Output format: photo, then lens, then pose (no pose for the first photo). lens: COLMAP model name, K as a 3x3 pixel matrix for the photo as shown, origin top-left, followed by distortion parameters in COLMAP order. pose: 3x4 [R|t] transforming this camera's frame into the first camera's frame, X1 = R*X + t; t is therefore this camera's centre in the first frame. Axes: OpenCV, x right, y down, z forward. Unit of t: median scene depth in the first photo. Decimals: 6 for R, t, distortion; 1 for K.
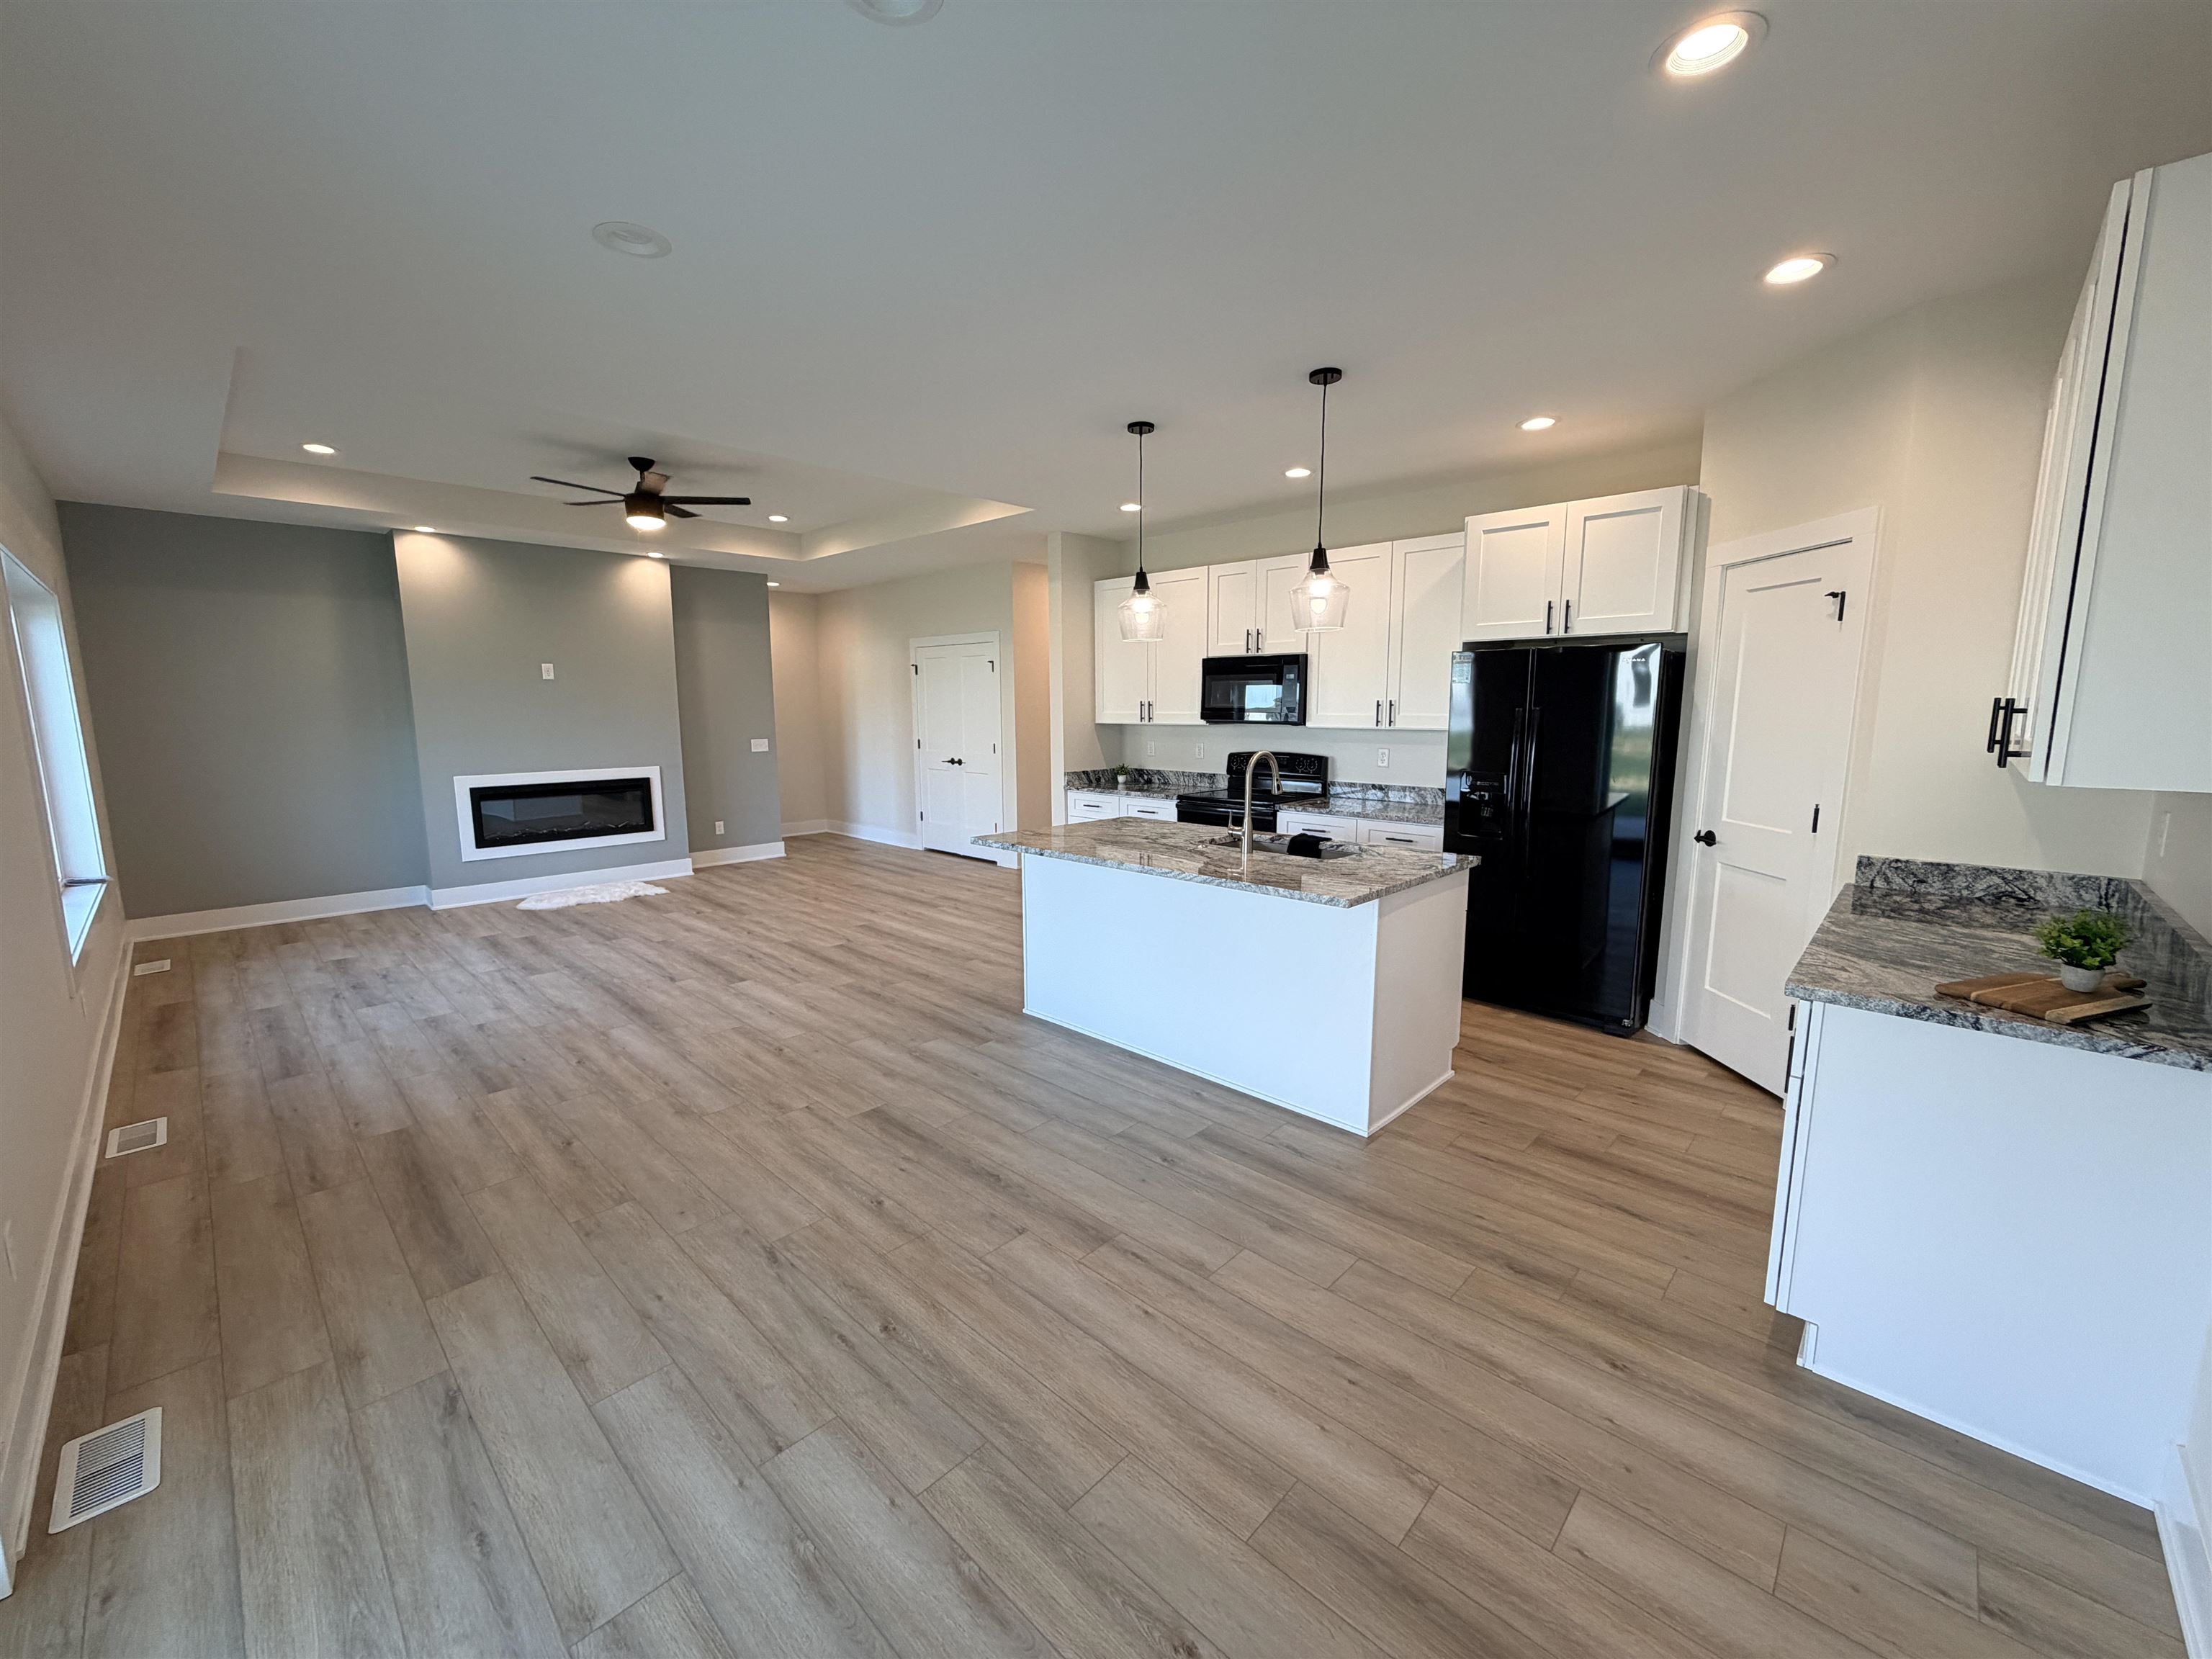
lens RADIAL K [[878.7, 0, 1102.0], [0, 878.7, 827.6], [0, 0, 1]] dist [-0.000078, 0.000353]
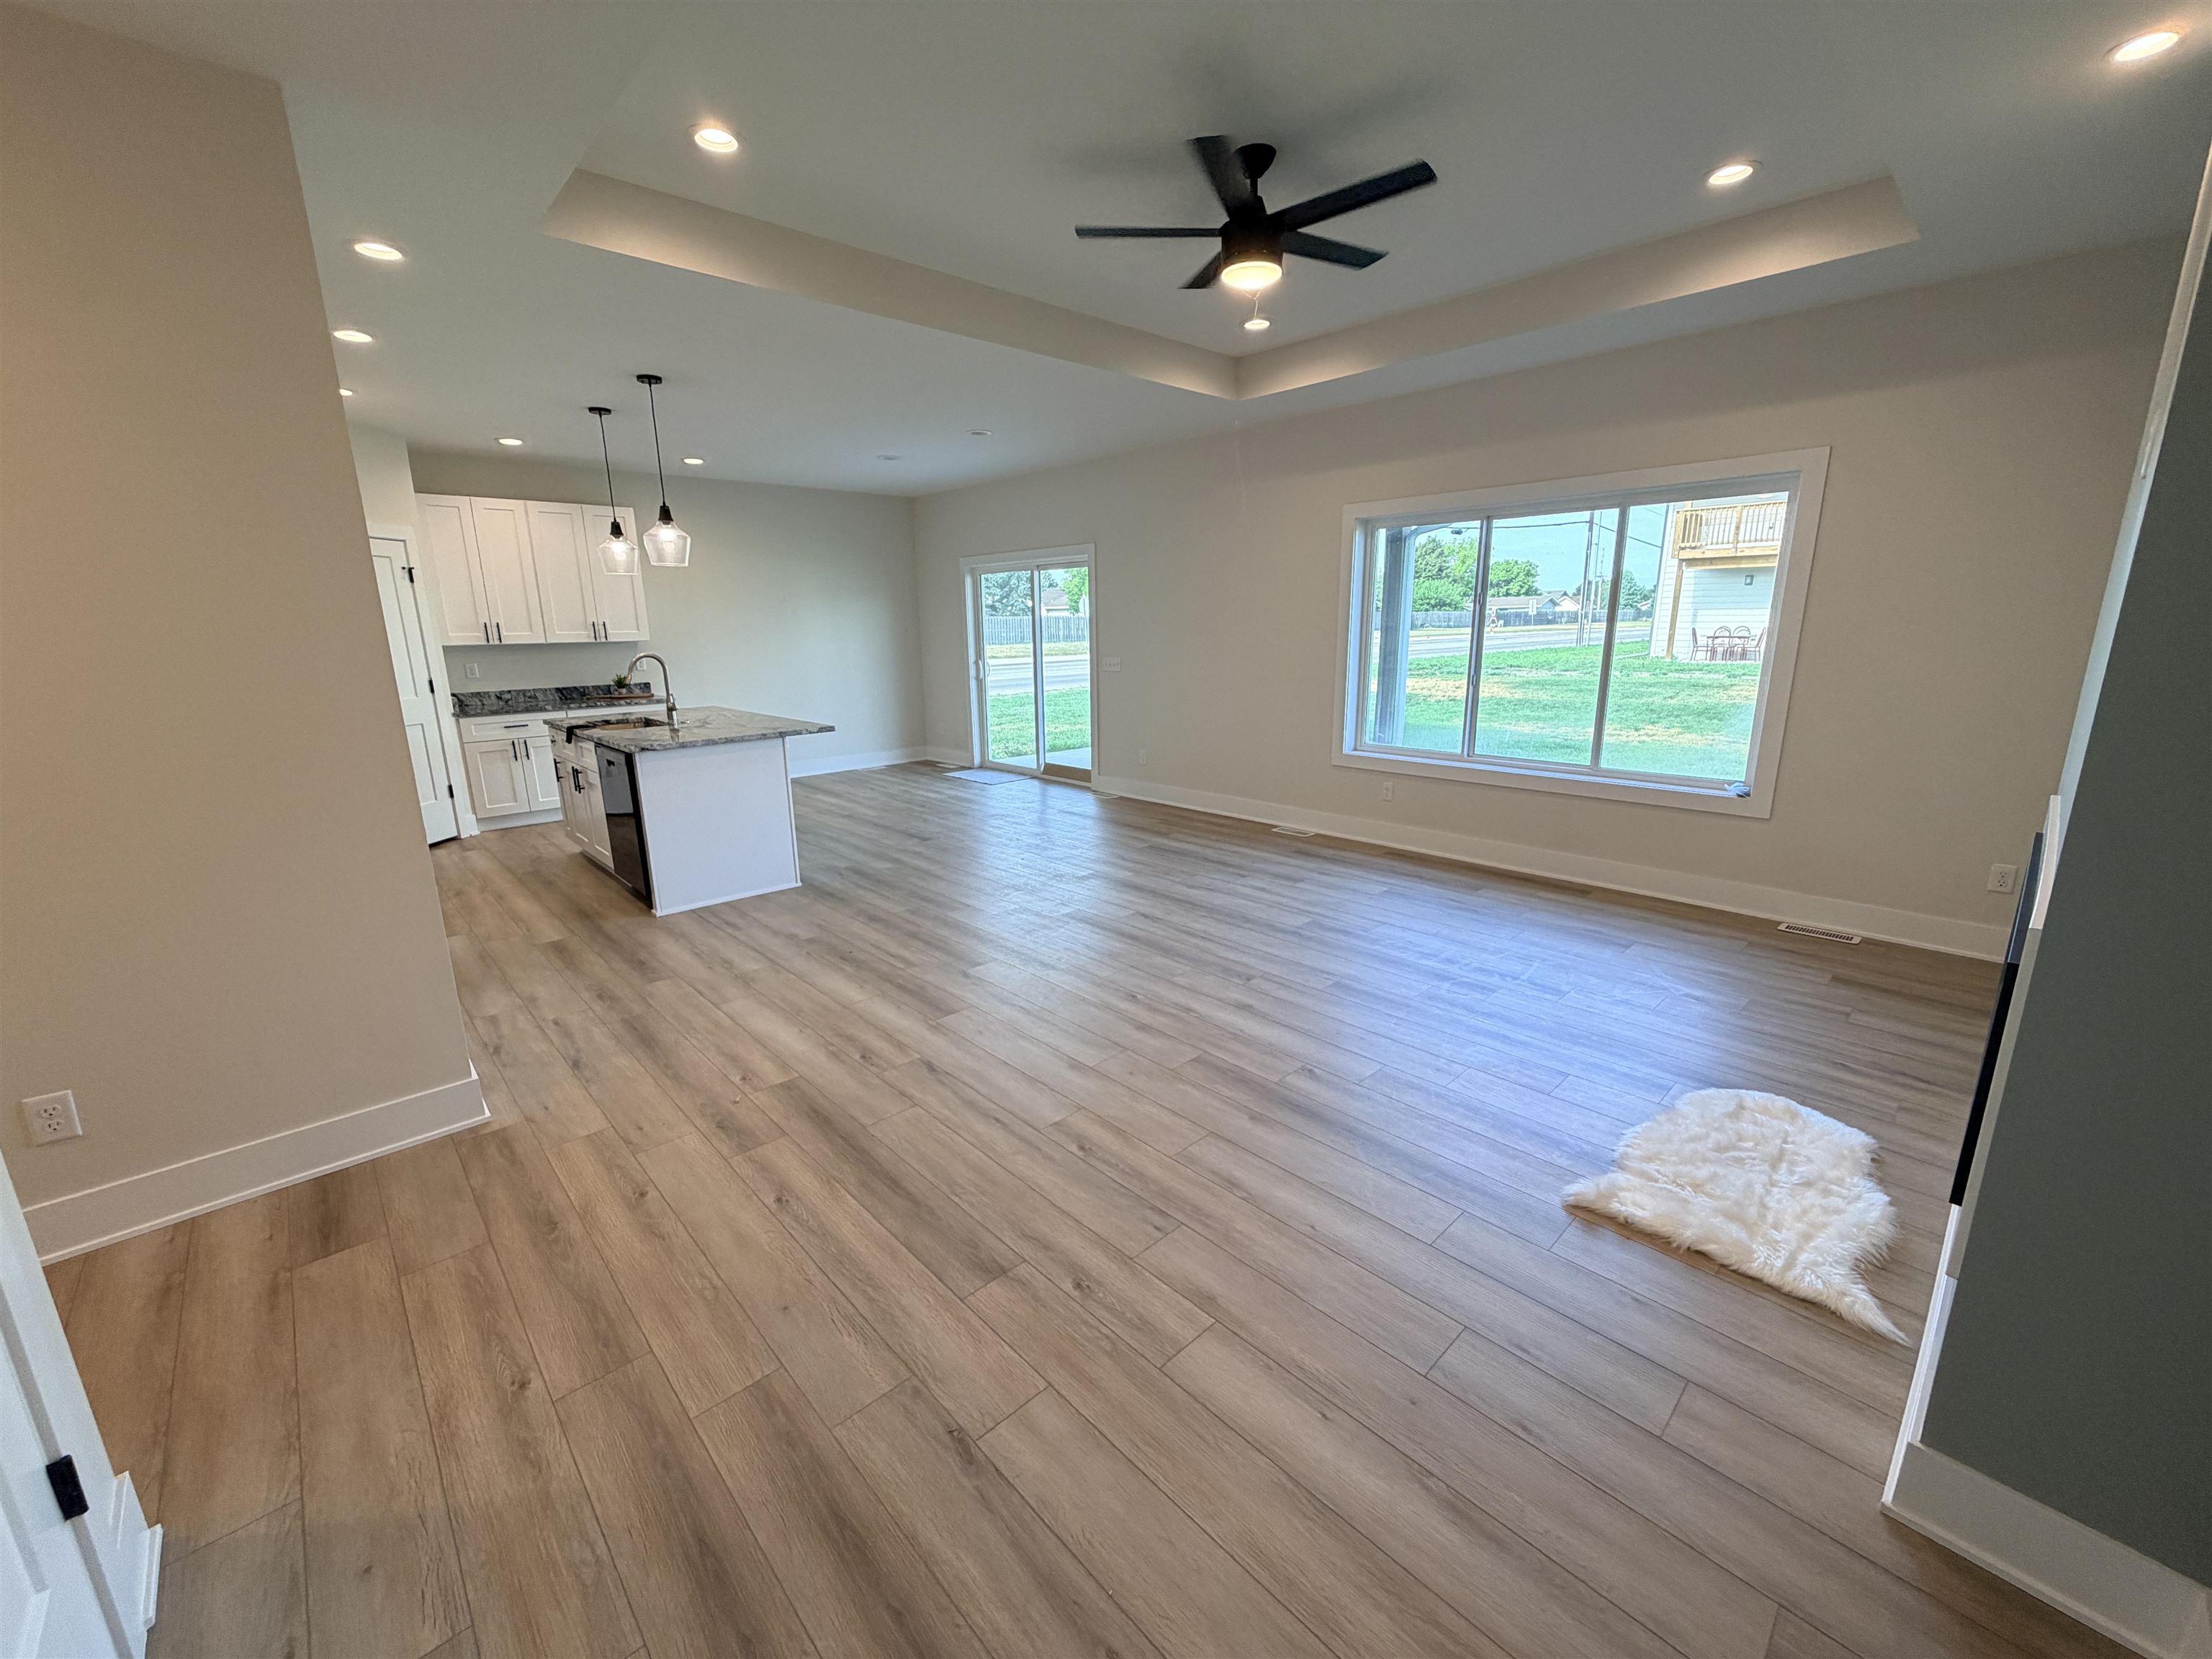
lens RADIAL K [[882.8, 0, 1099.8], [0, 882.8, 829.2], [0, 0, 1]] dist [0.000731, 0.000056]
pose [[-0.997885, 0.004036, 0.064872, -0.488110], [0.027497, 0.930571, 0.365076, -0.242062], [-0.058895, 0.366088, -0.928715, 1.772127]]
